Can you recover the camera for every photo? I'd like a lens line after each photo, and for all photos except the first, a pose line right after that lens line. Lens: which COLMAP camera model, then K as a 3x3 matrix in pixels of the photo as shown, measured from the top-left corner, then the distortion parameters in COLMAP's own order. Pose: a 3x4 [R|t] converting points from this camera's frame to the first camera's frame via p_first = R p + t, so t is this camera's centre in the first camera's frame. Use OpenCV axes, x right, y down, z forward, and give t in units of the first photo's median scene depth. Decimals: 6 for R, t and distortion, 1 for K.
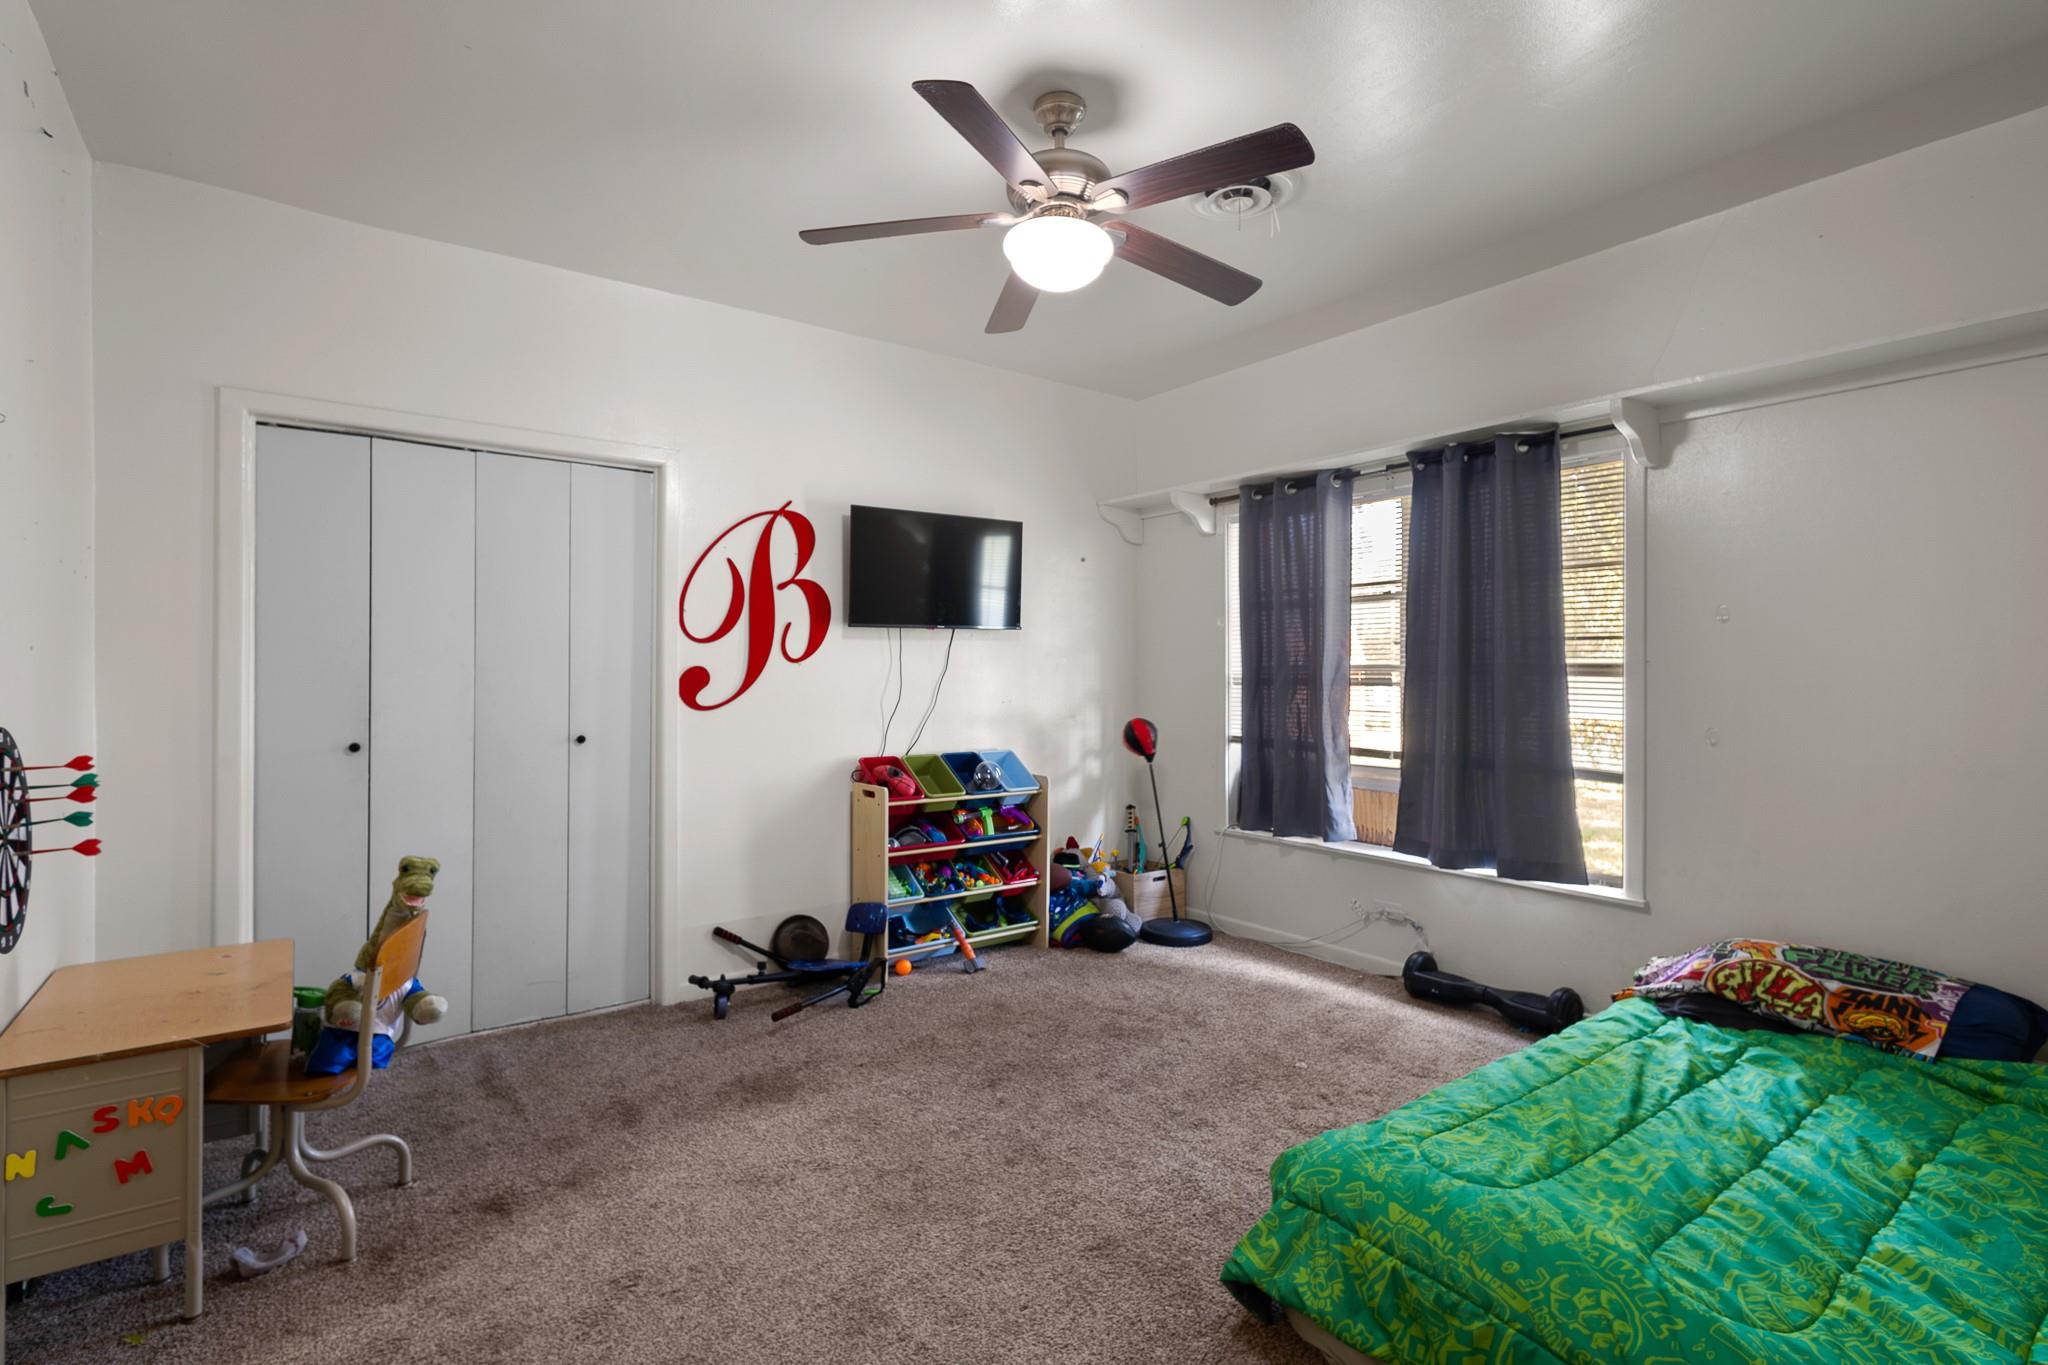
lens RADIAL K [[940.5, 0, 1008.7], [0, 940.5, 675.1], [0, 0, 1]] dist [0.006198, -0.001300]
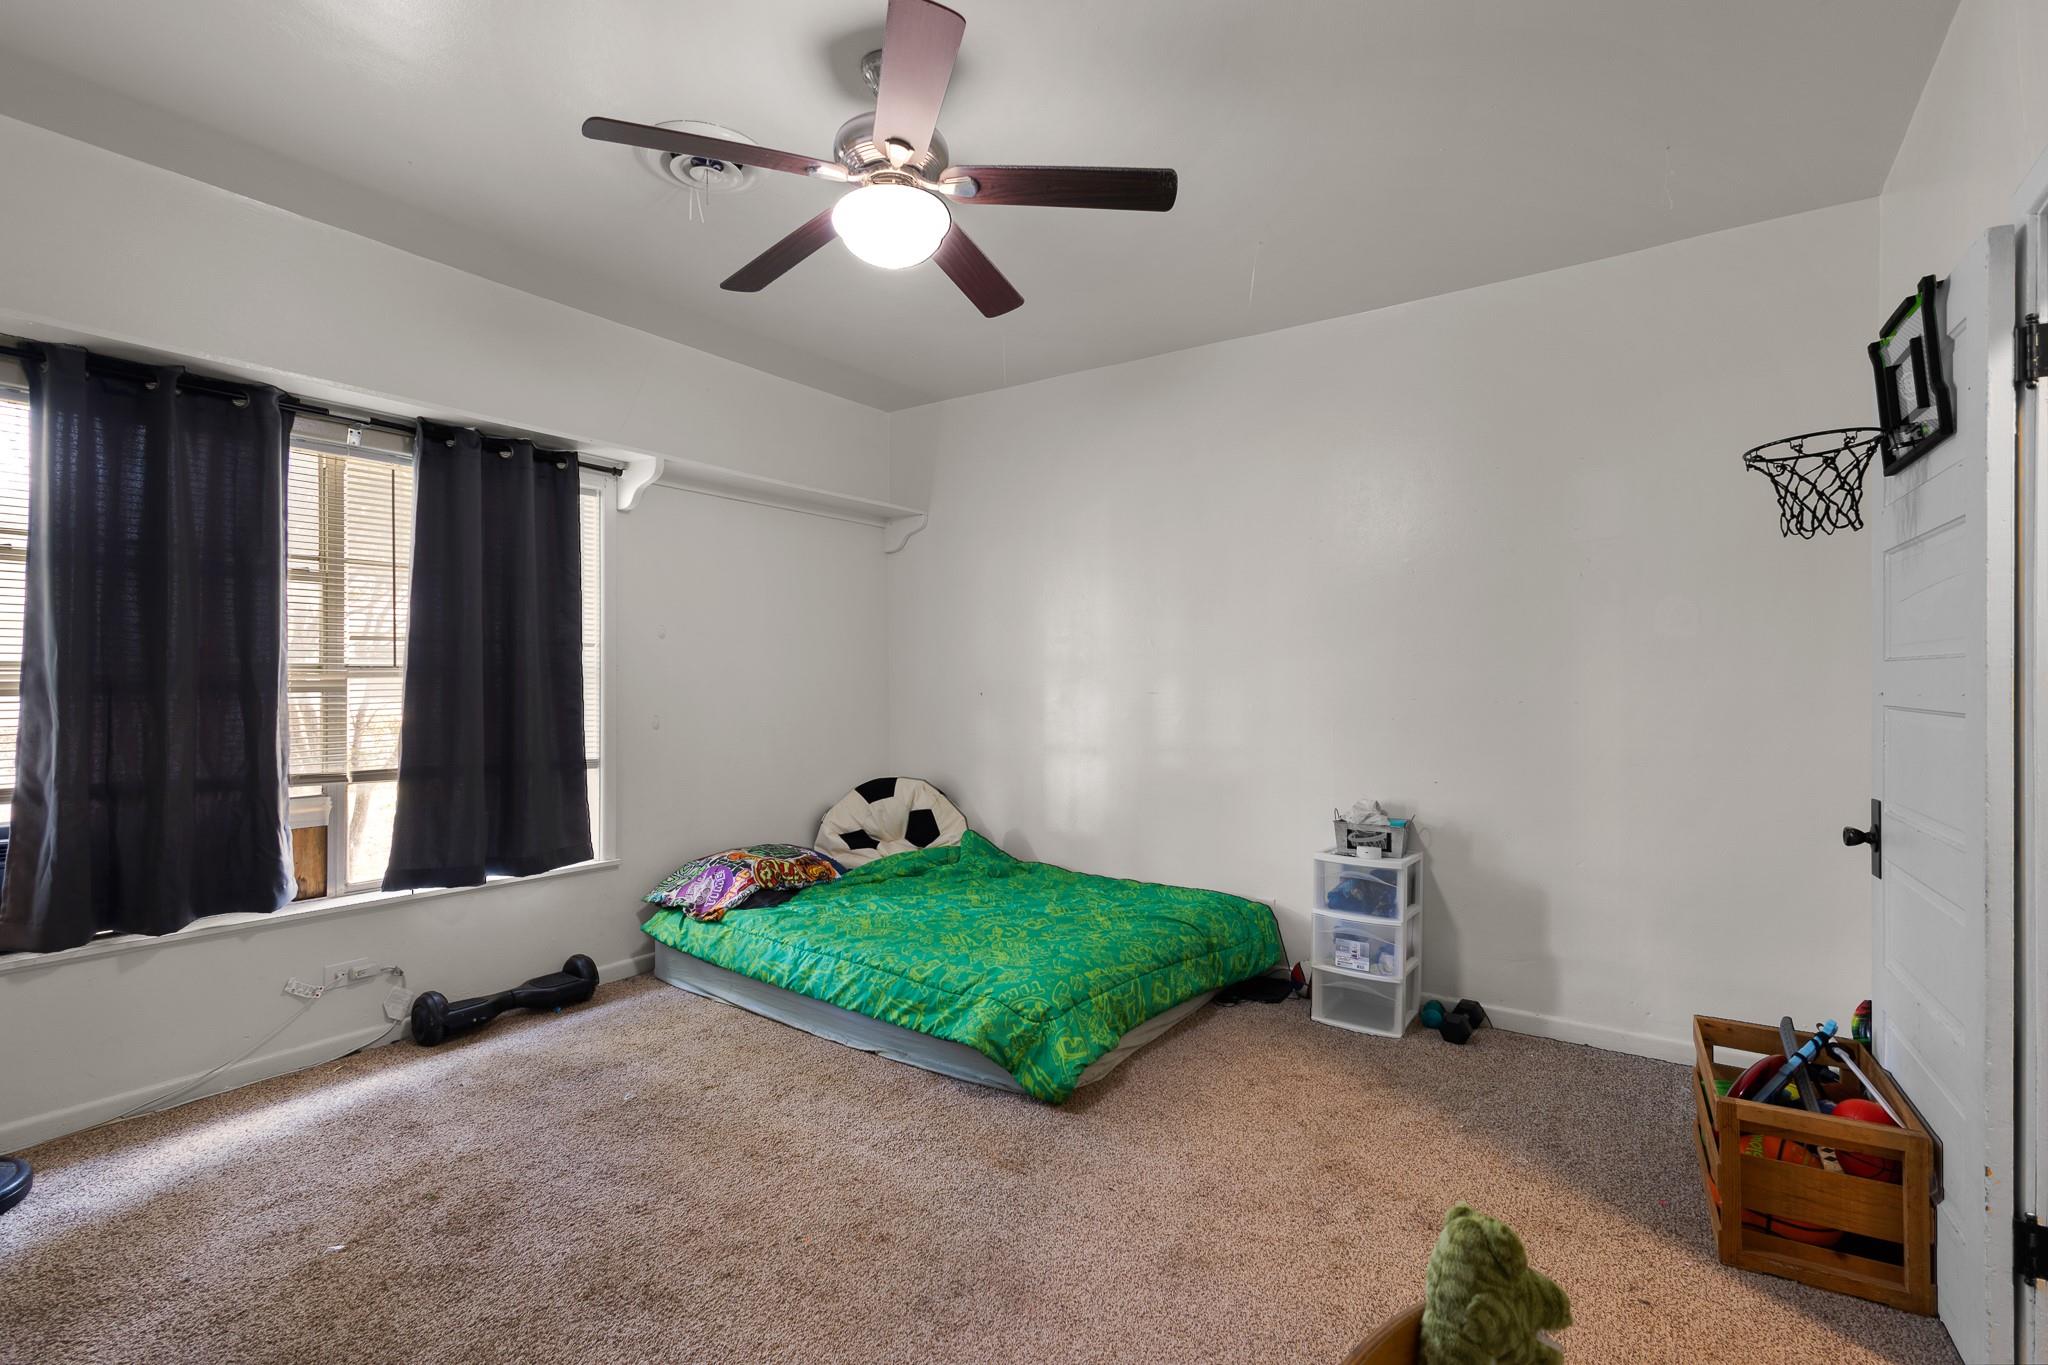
lens RADIAL K [[940.5, 0, 1009.8], [0, 940.5, 679.4], [0, 0, 1]] dist [0.006198, -0.001300]
pose [[-0.304843, -0.004131, 0.952394, -0.599990], [-0.003845, 0.999988, 0.003107, -0.002820], [-0.952395, -0.002714, -0.304855, 0.805280]]
